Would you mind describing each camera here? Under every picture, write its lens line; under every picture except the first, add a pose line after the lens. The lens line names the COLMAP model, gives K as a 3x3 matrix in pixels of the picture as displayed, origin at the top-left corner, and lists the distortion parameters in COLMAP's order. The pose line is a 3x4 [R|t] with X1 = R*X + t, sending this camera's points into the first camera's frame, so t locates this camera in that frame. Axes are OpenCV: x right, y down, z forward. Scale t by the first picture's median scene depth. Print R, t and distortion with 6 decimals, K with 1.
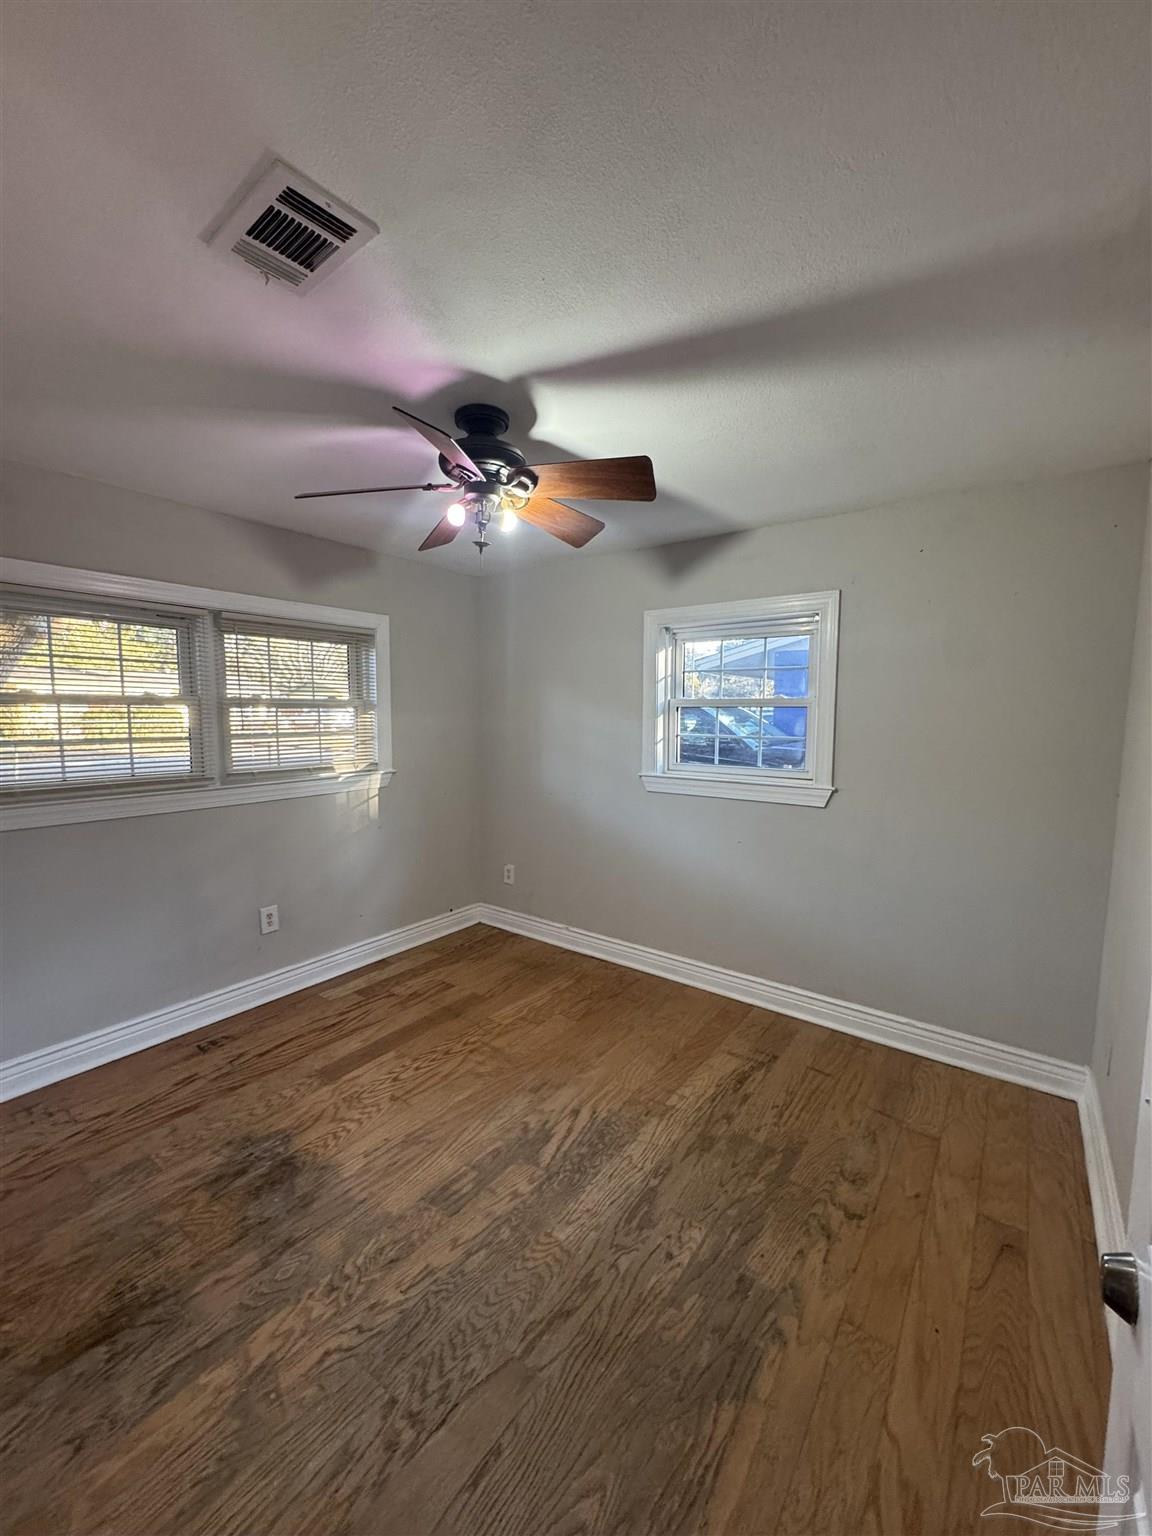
lens RADIAL K [[611.8, 0, 576.0], [0, 611.8, 768.0], [0, 0, 1]] dist [-0.003562, 0.000410]
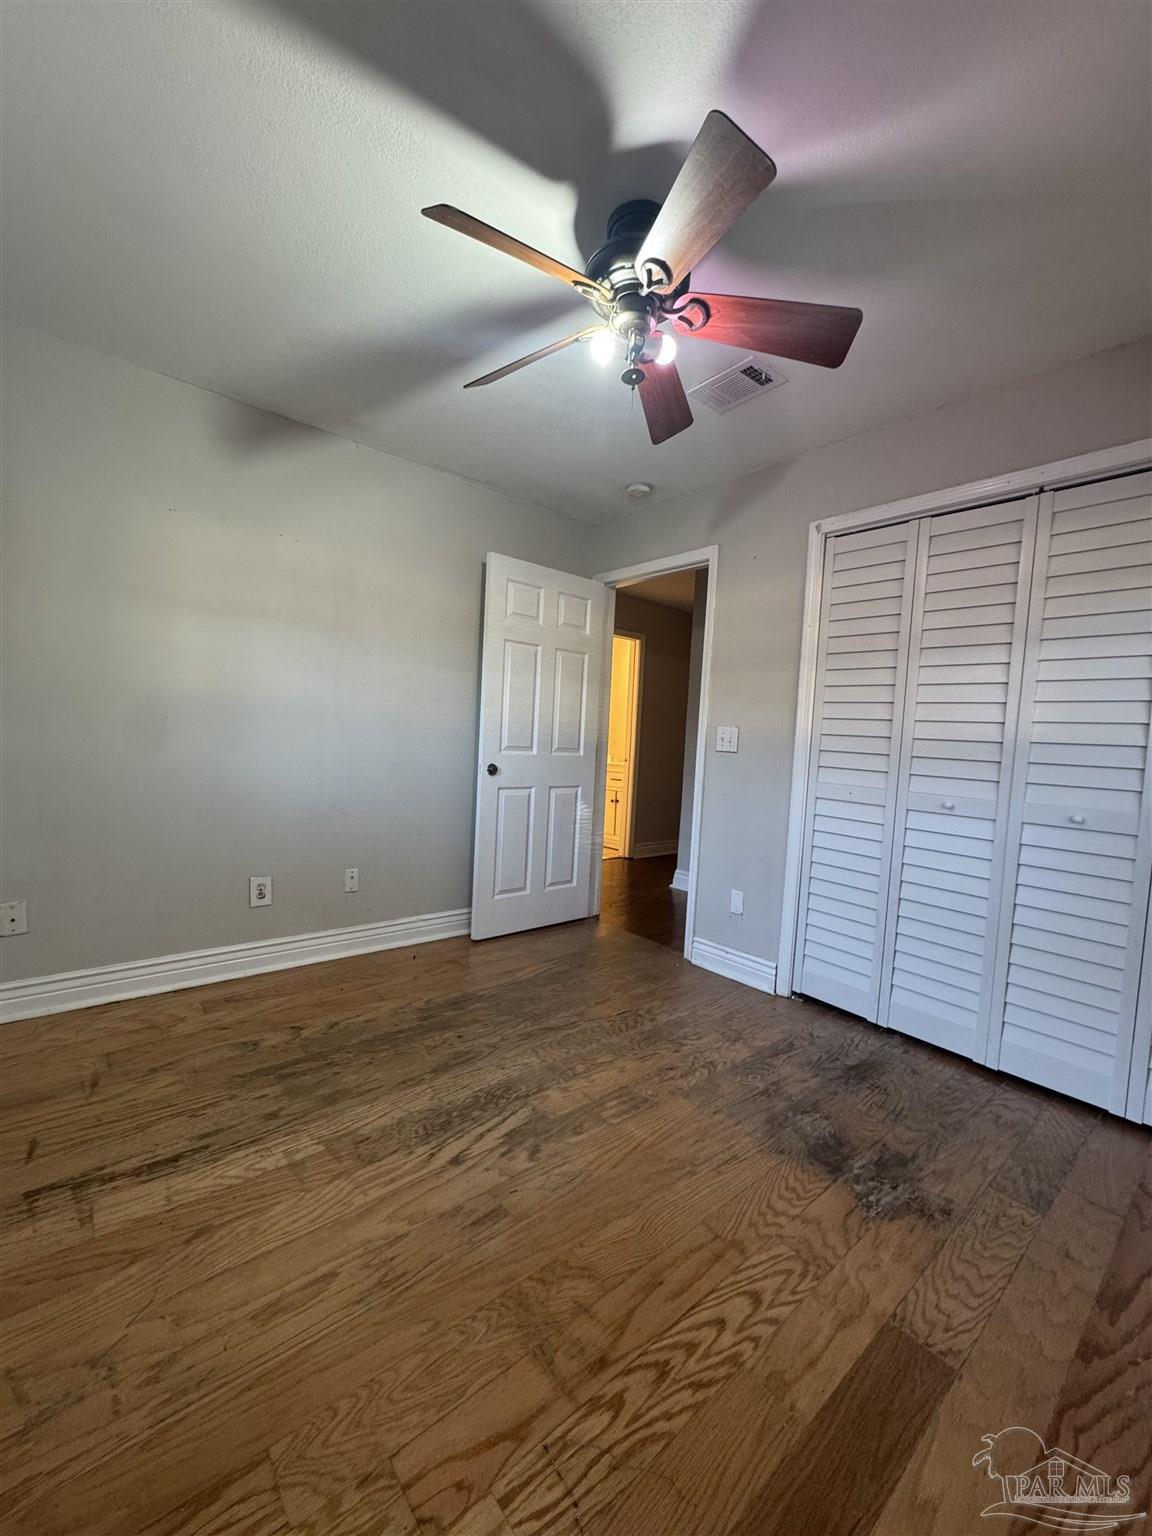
lens RADIAL K [[611.8, 0, 576.0], [0, 611.8, 768.0], [0, 0, 1]] dist [-0.003562, 0.000410]
pose [[-0.971224, -0.072975, 0.226713, -0.293618], [-0.040822, 0.988822, 0.143405, 0.025724], [-0.234644, 0.130023, -0.963346, 1.814570]]
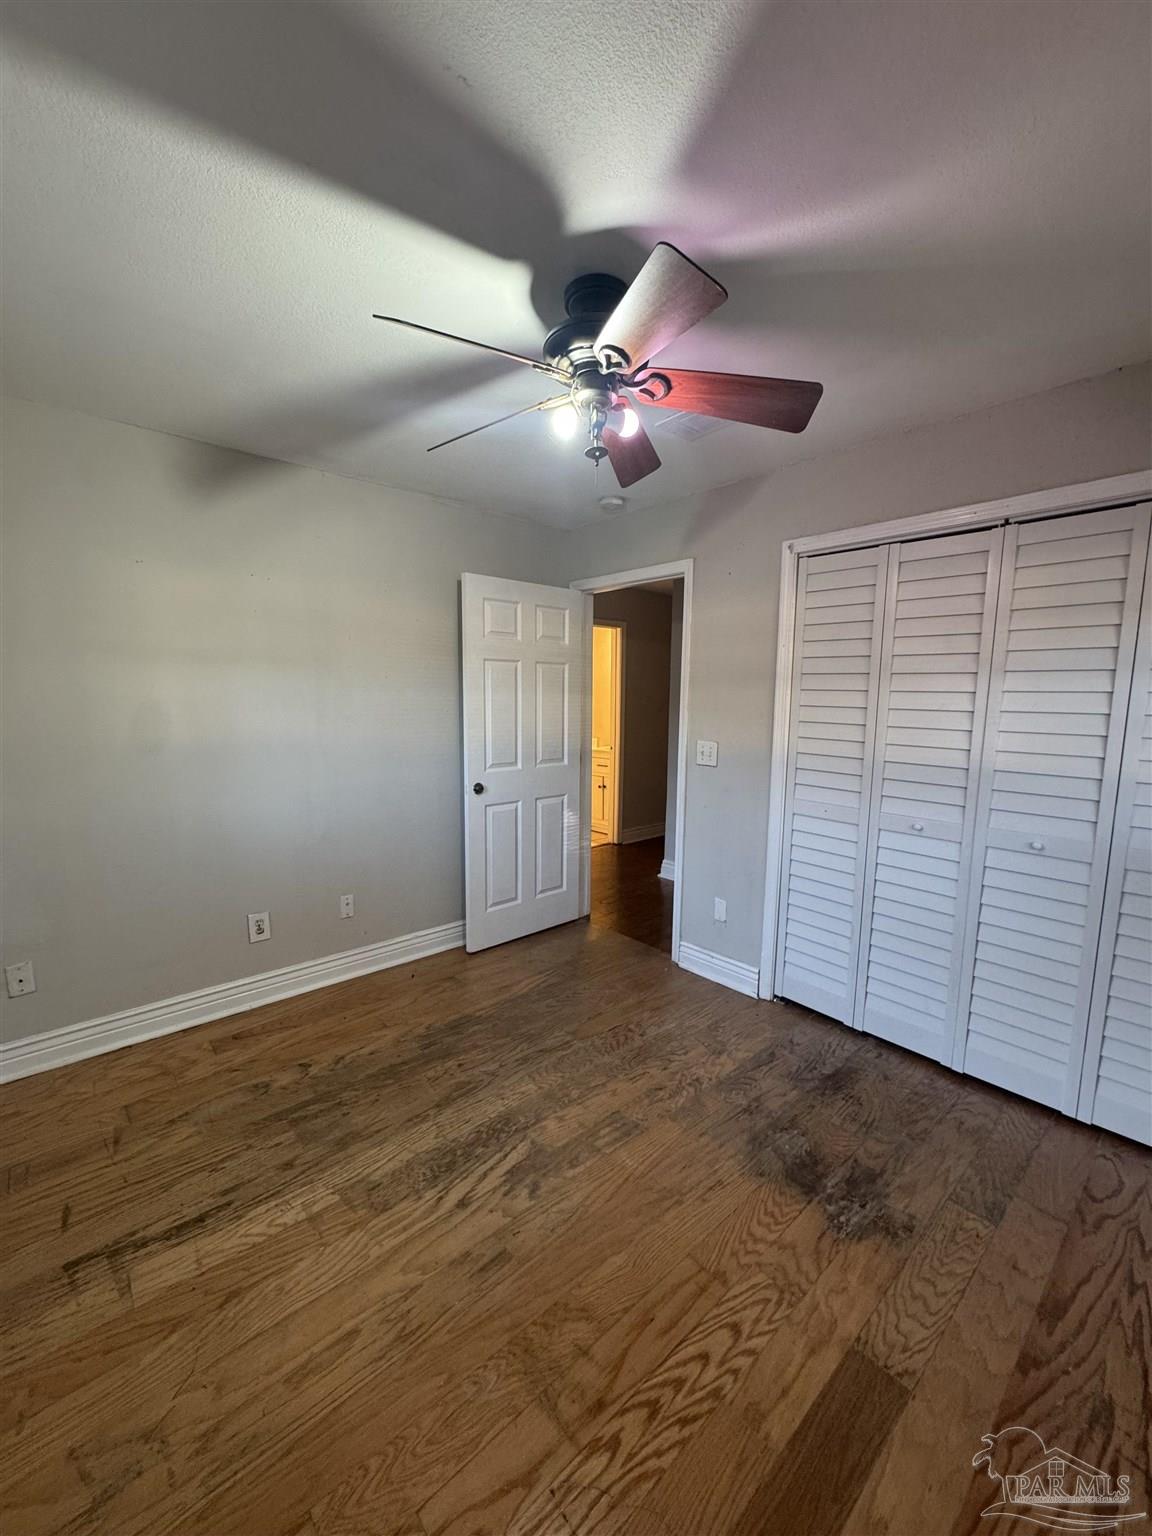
lens RADIAL K [[611.8, 0, 576.0], [0, 611.8, 768.0], [0, 0, 1]] dist [-0.003562, 0.000410]
pose [[-0.977538, -0.046629, 0.205535, -0.304346], [-0.001999, 0.977226, 0.212193, -0.131737], [-0.210749, 0.207016, -0.955369, 1.814098]]
